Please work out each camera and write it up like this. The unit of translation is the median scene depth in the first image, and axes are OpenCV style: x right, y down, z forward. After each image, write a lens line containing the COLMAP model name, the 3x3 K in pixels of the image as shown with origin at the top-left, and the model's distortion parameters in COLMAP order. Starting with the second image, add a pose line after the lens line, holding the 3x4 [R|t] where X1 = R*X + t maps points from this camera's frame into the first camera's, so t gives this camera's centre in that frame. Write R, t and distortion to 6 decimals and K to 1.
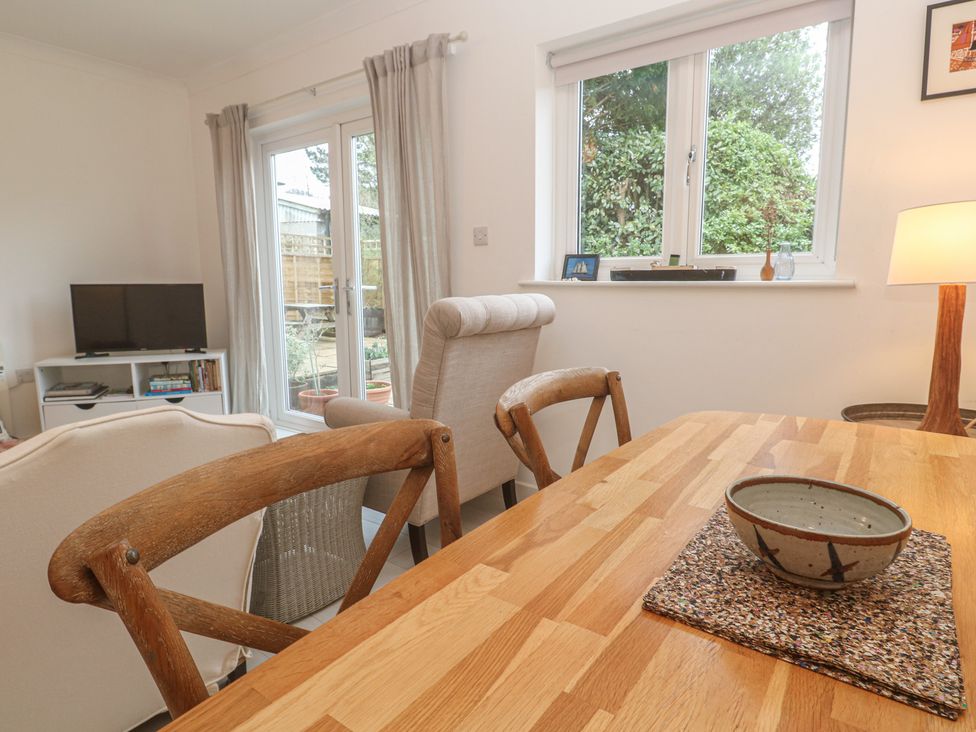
lens RADIAL K [[575.7, 0, 488.0], [0, 575.7, 366.0], [0, 0, 1]] dist [-0.004510, -0.003695]
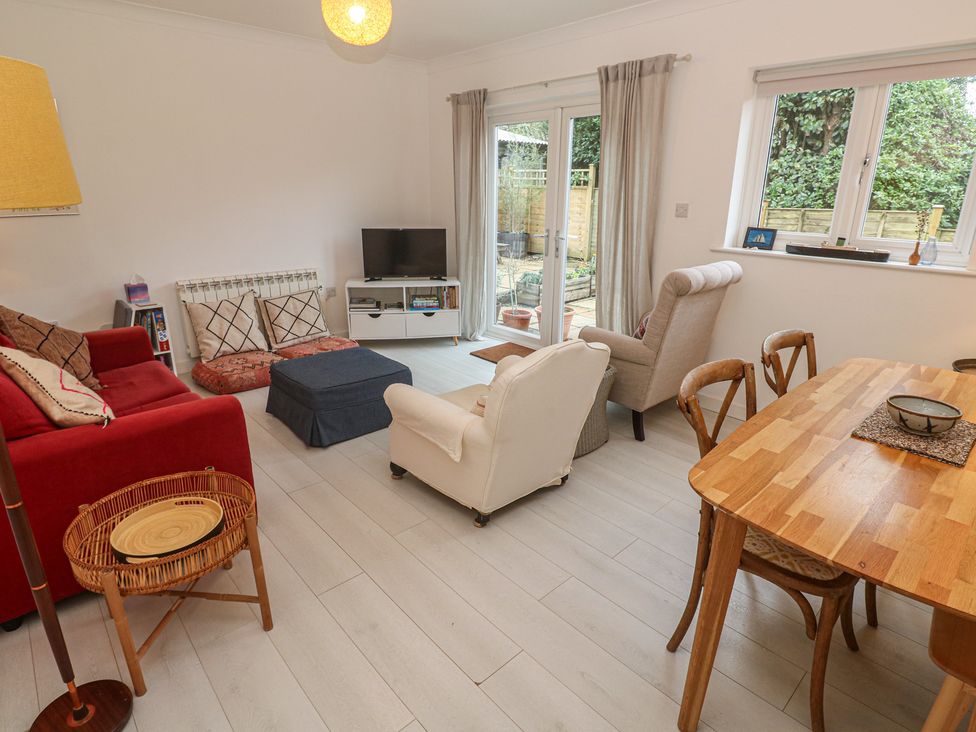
lens RADIAL K [[538.4, 0, 488.0], [0, 538.4, 366.0], [0, 0, 1]] dist [-0.000772, -0.011185]
pose [[0.981125, 0.073819, -0.178732, -0.205379], [-0.043828, 0.985105, 0.166277, -0.055227], [0.188344, -0.155305, 0.969746, -0.366040]]
